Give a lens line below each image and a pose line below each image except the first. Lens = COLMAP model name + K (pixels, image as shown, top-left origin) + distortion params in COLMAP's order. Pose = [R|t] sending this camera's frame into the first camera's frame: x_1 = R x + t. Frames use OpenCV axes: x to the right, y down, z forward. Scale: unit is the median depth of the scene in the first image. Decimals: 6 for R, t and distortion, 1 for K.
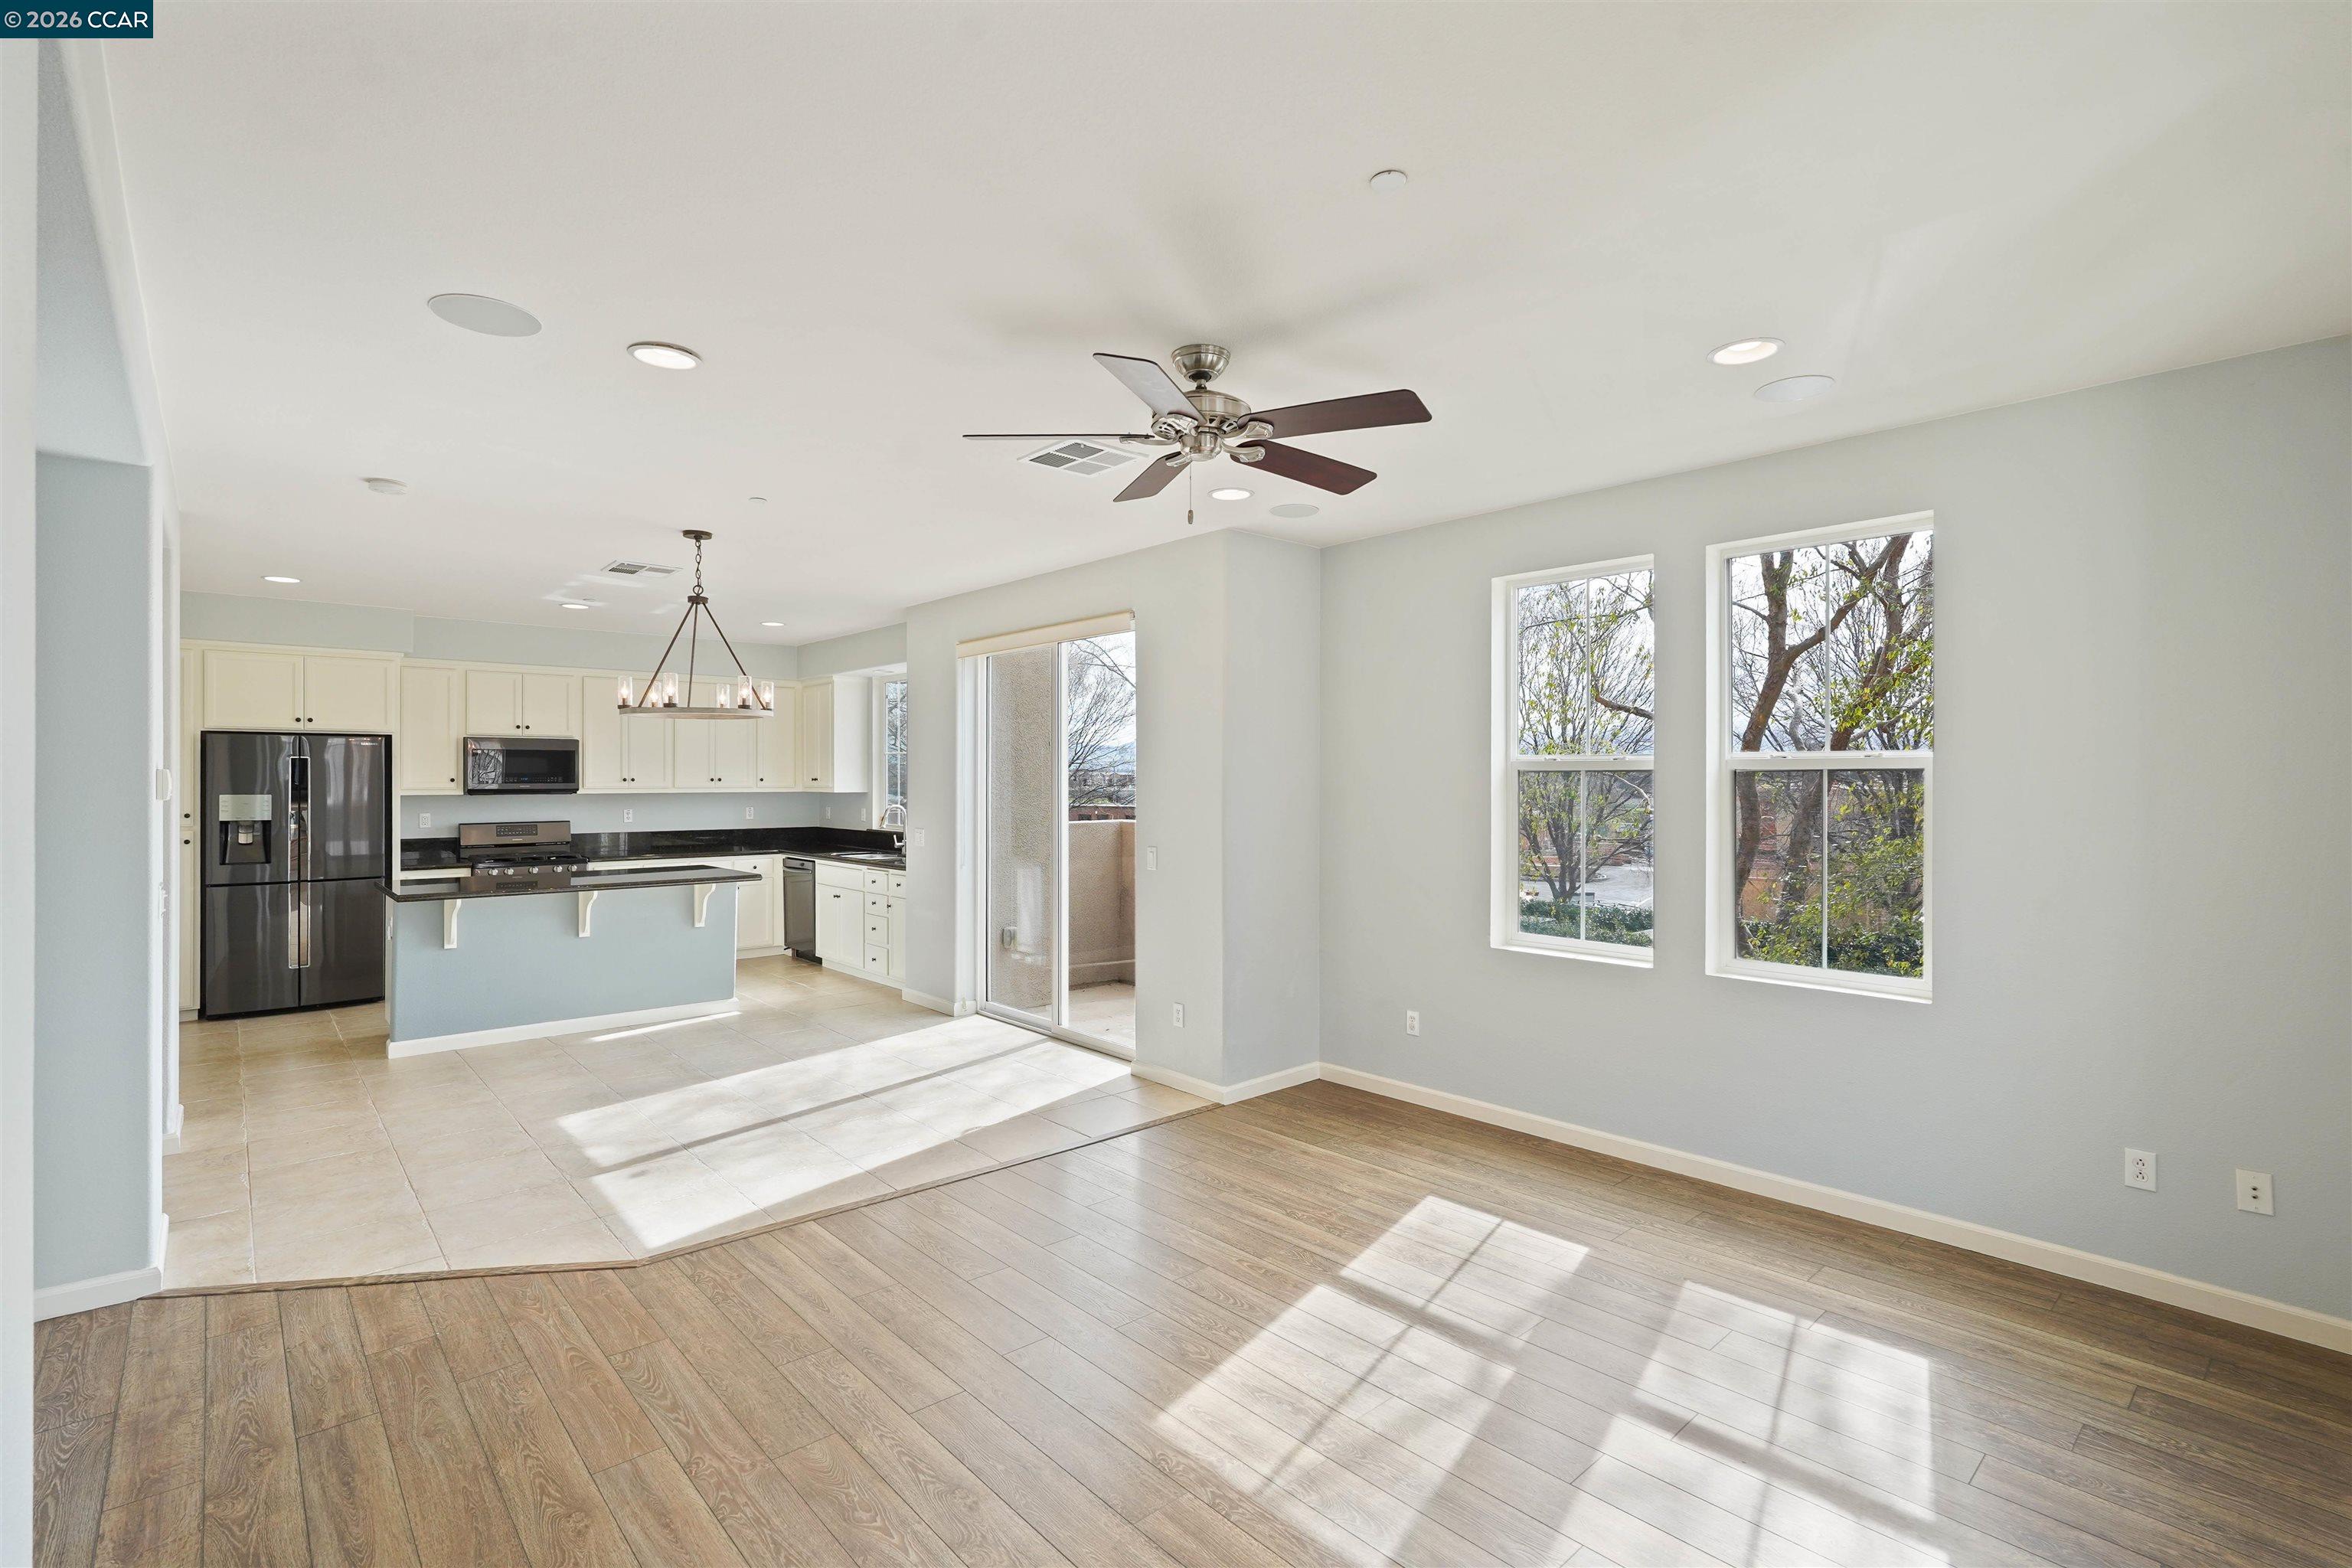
lens RADIAL K [[1071.4, 0, 1143.1], [0, 1071.4, 777.9], [0, 0, 1]] dist [-0.000707, 0.001670]
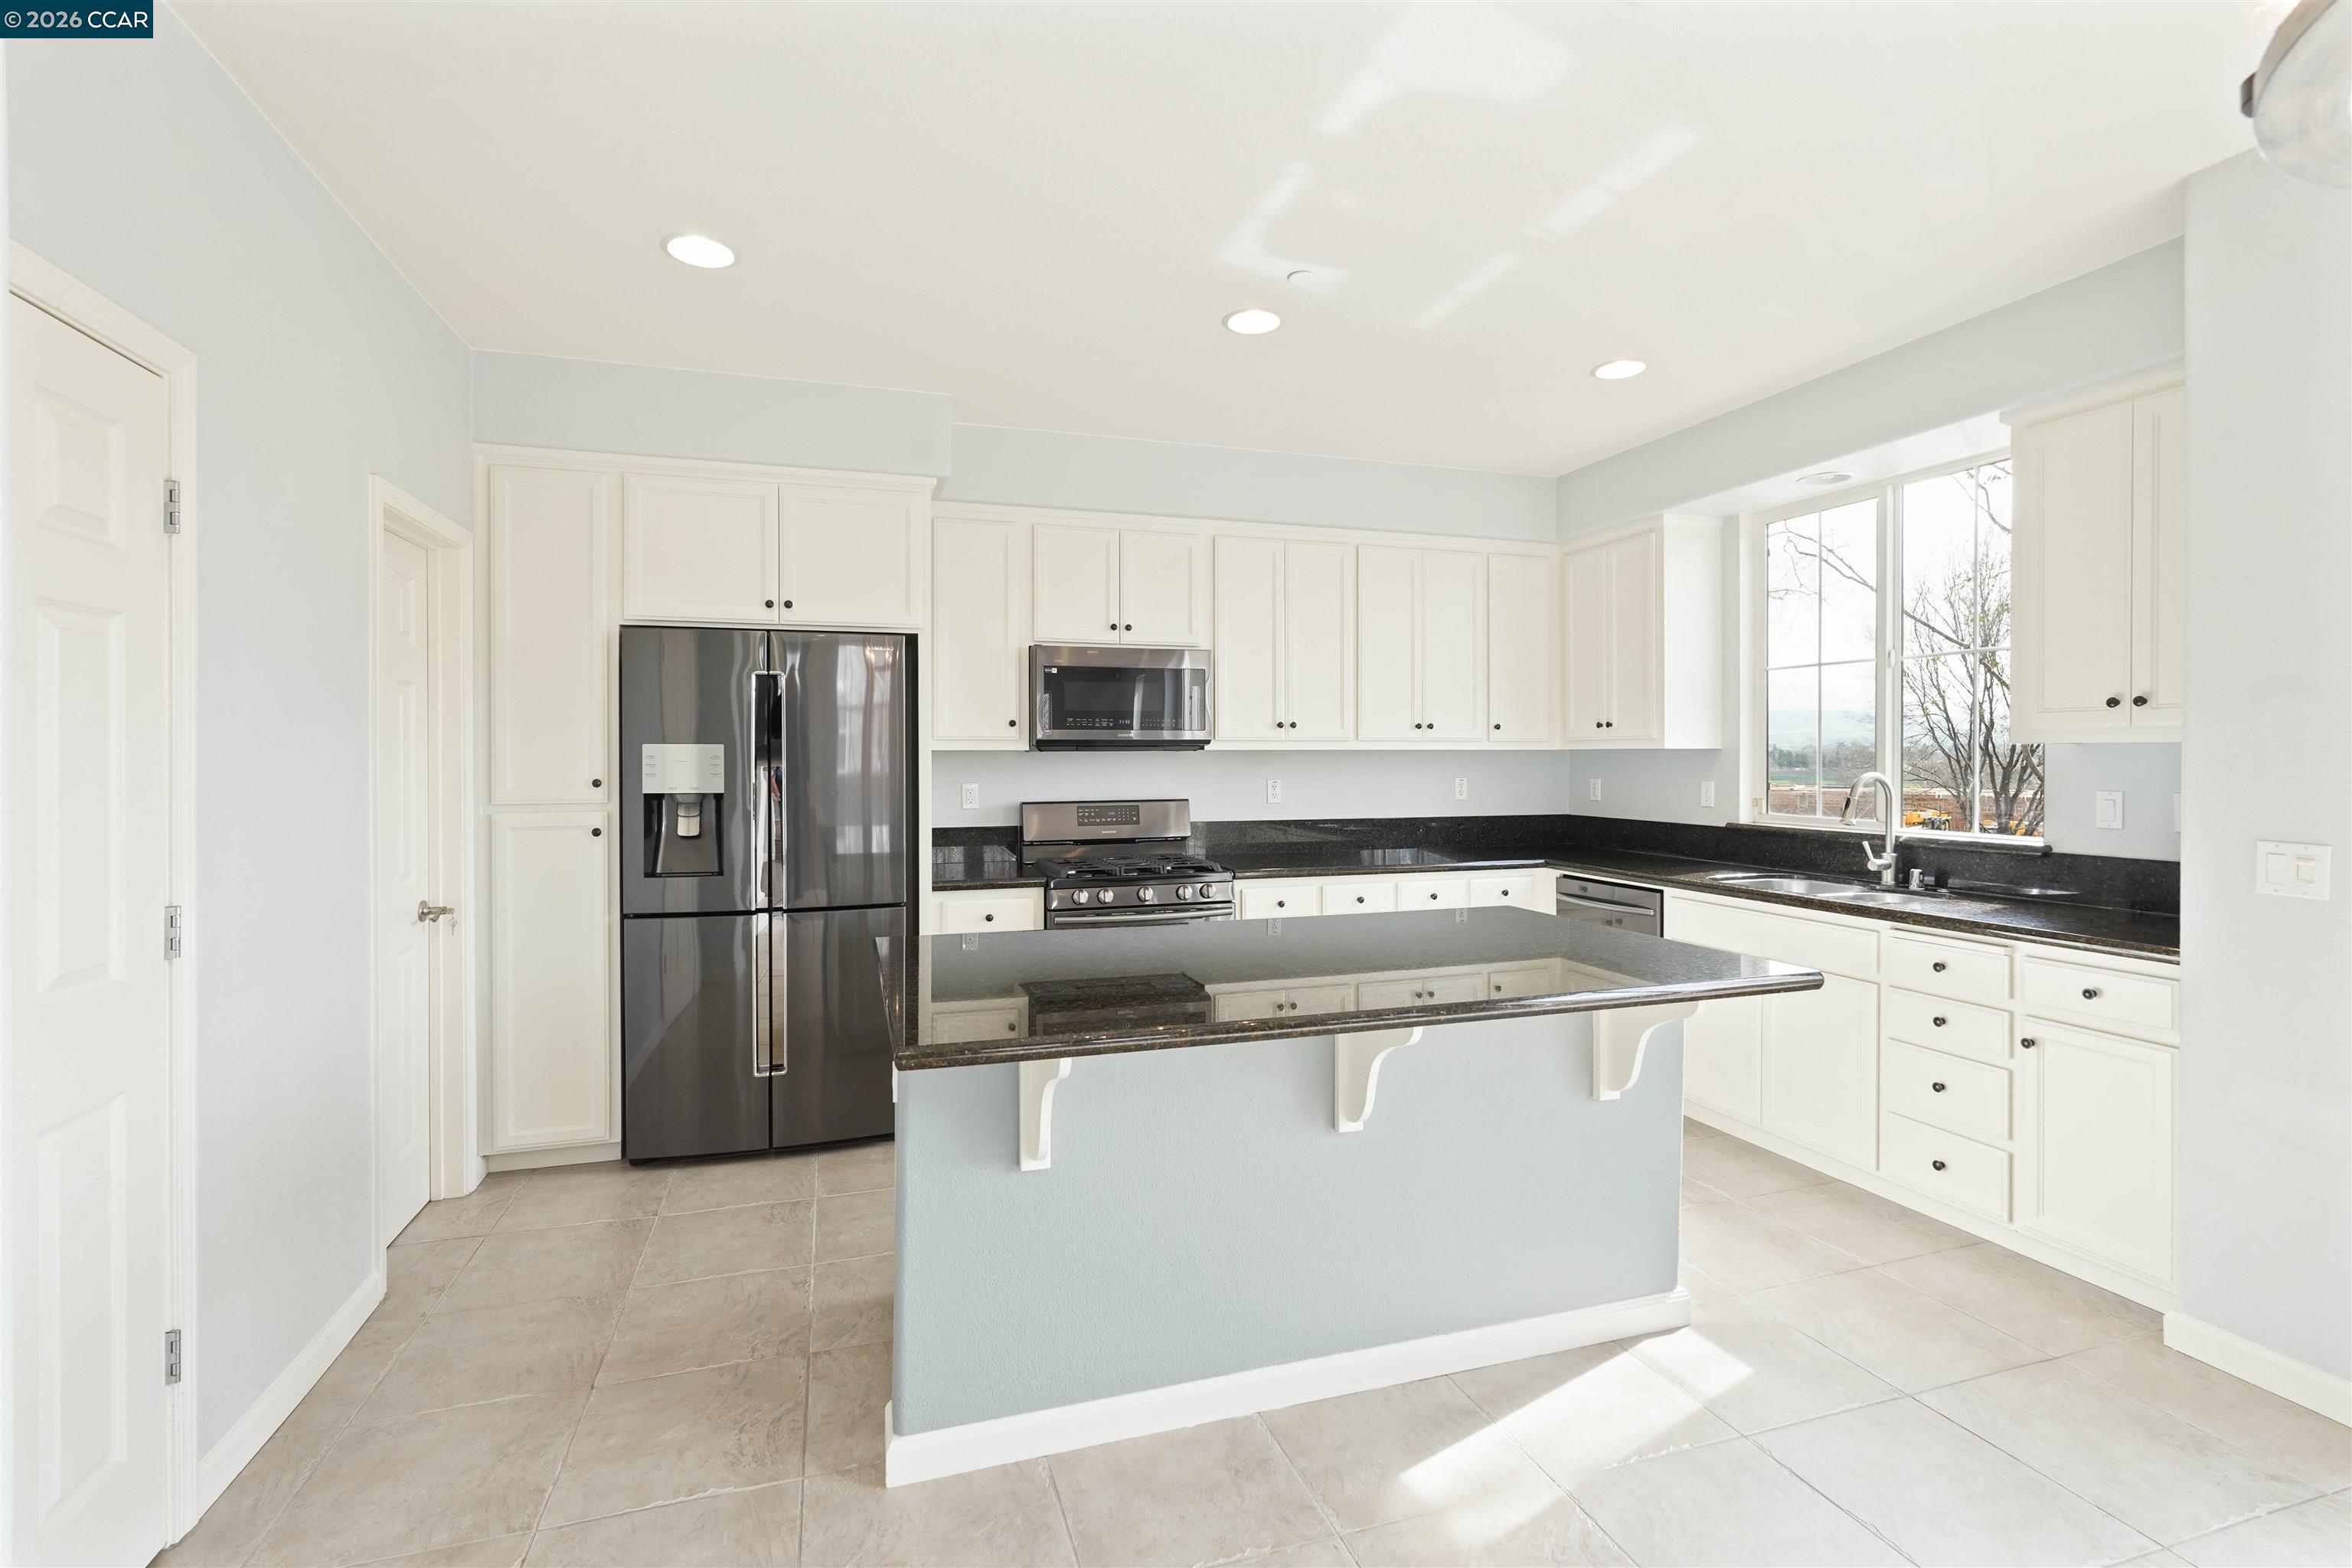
lens RADIAL K [[1071.4, 0, 1179.0], [0, 1071.4, 760.2], [0, 0, 1]] dist [-0.000707, 0.001670]
pose [[0.924566, 0.001964, -0.381017, -0.402793], [0.001779, 0.999954, 0.009471, 0.017998], [0.381018, -0.009435, 0.924520, 0.592789]]
